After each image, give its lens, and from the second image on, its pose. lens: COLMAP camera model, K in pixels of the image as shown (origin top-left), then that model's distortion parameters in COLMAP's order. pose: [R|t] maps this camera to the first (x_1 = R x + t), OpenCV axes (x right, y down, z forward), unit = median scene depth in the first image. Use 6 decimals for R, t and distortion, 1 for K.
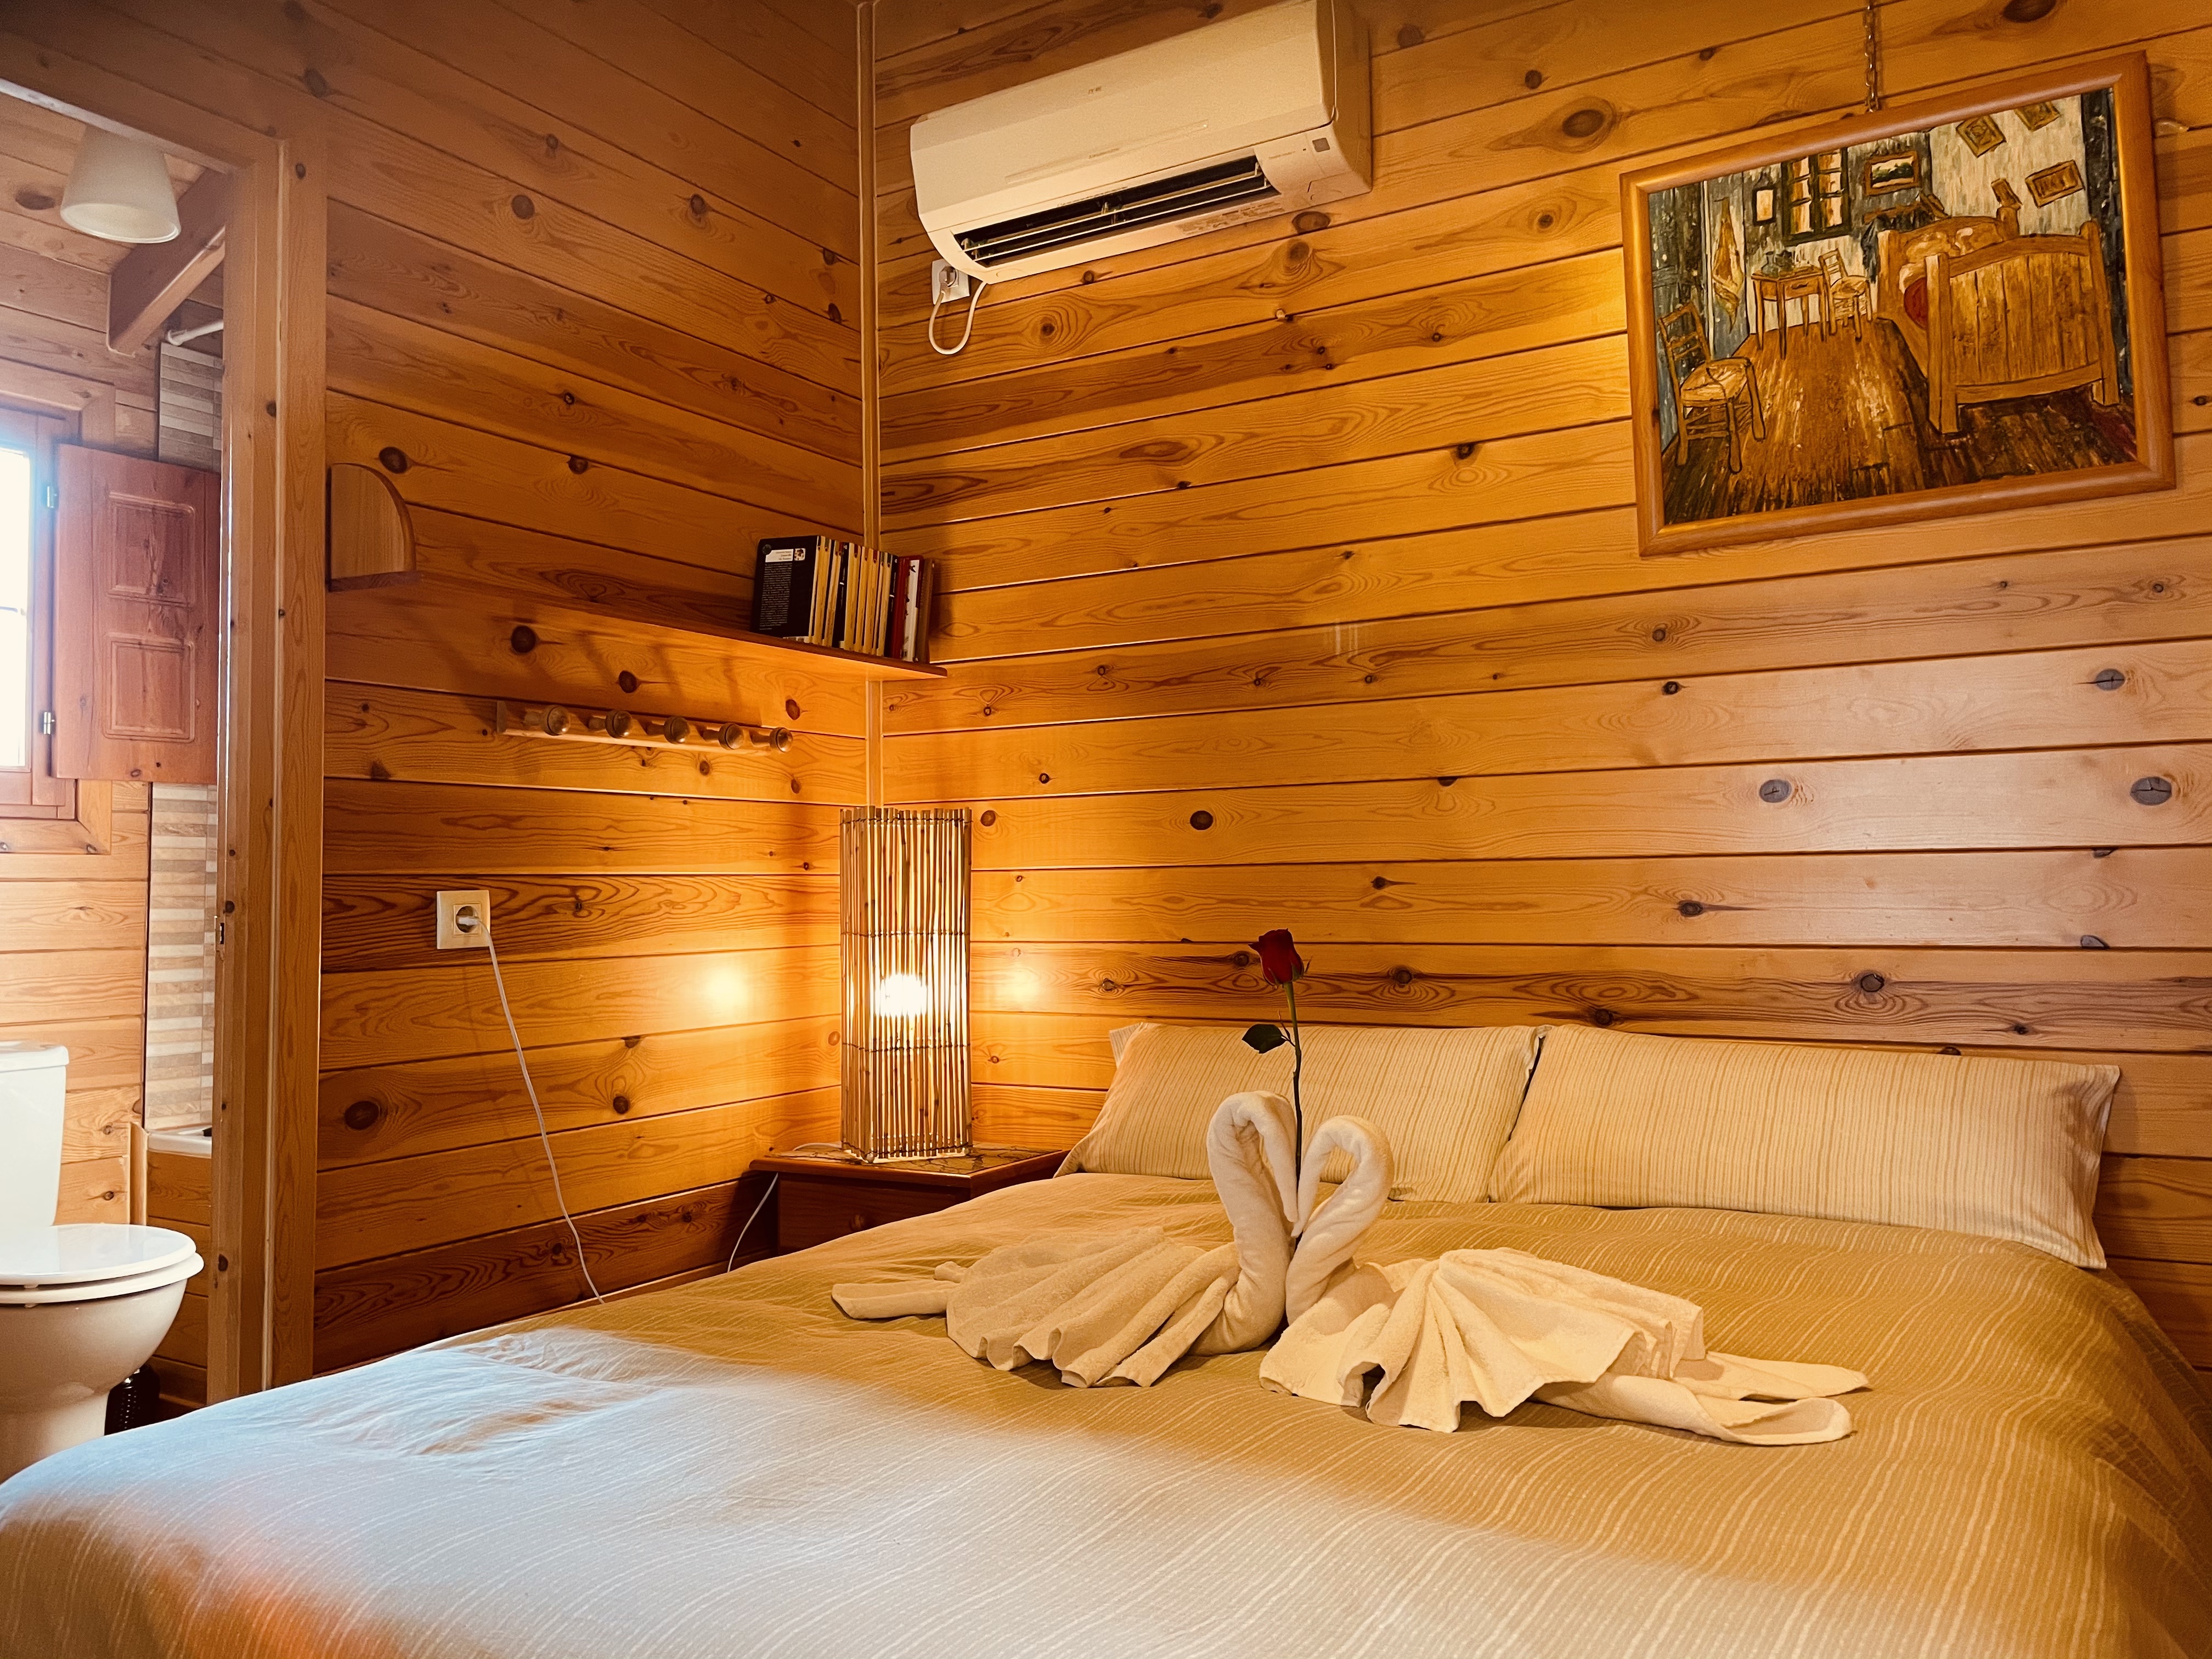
lens RADIAL K [[1675.9, 0, 1101.6], [0, 1675.9, 836.0], [0, 0, 1]] dist [-0.002571, -0.022624]
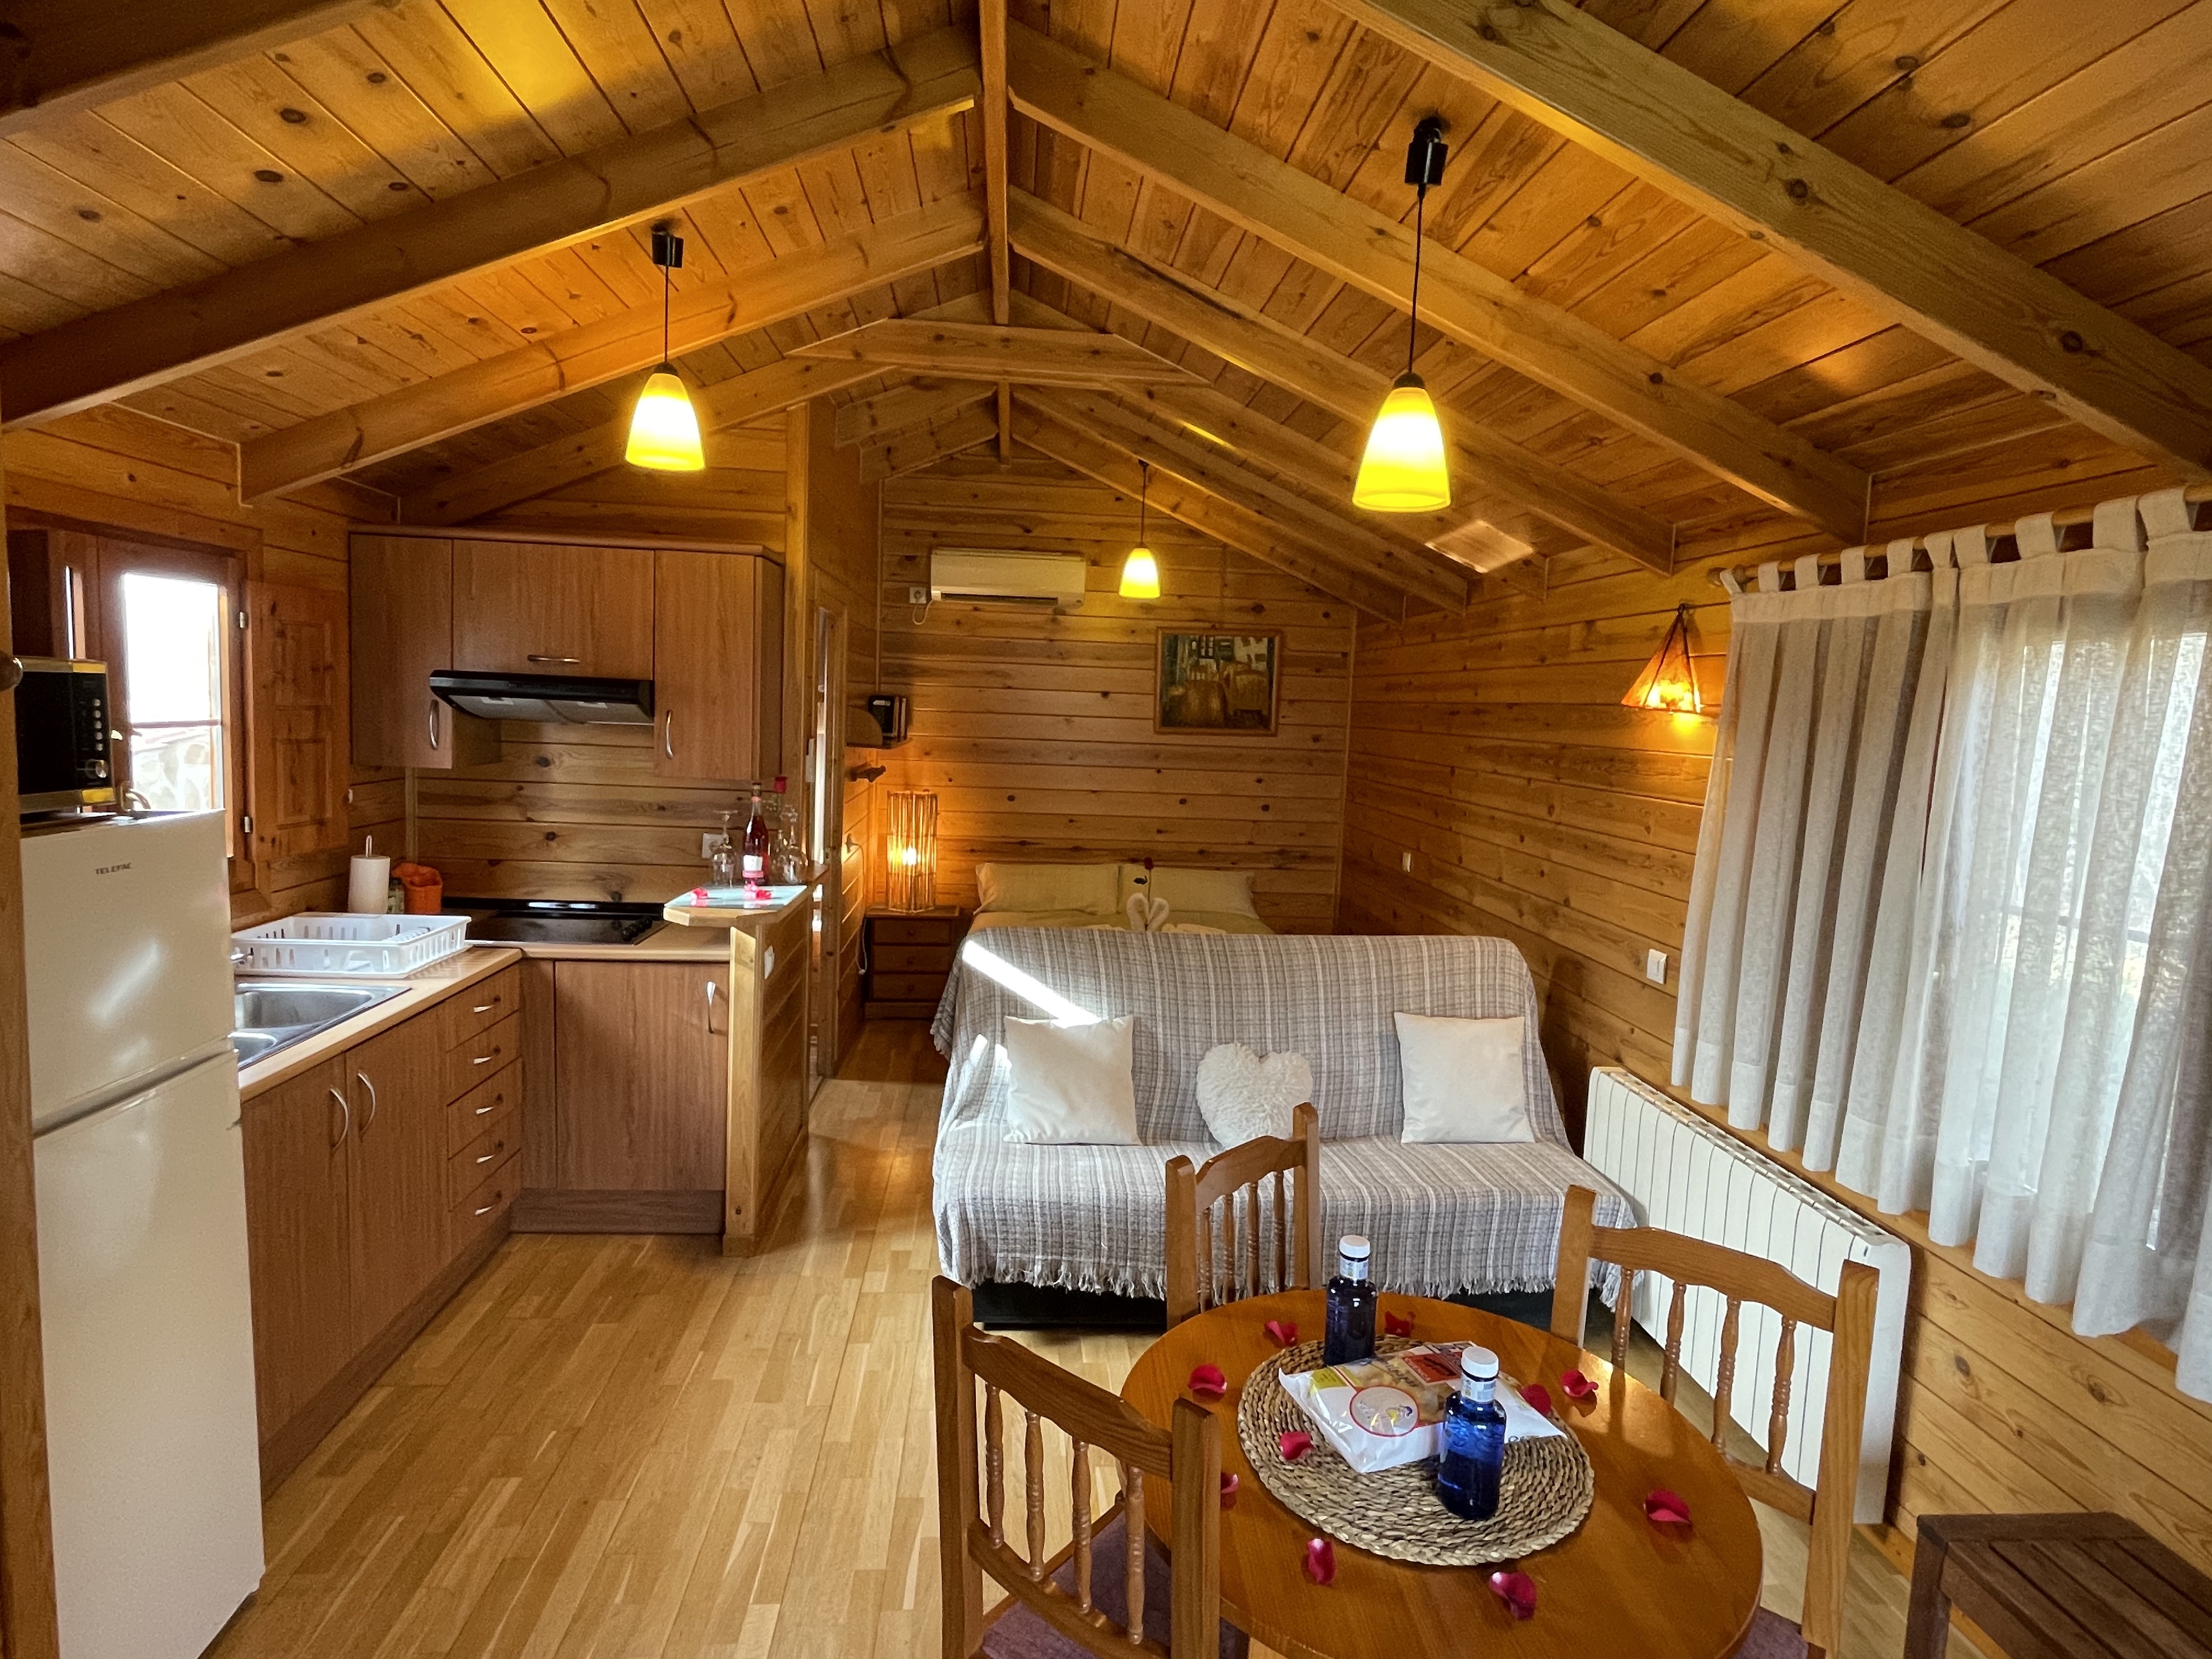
lens RADIAL K [[1165.3, 0, 1109.8], [0, 1165.3, 827.6], [0, 0, 1]] dist [-0.000072, 0.000002]
pose [[0.793818, -0.021641, 0.607770, -1.381337], [-0.072128, 0.988963, 0.129422, -0.309424], [-0.603863, -0.146575, 0.783495, -1.009865]]
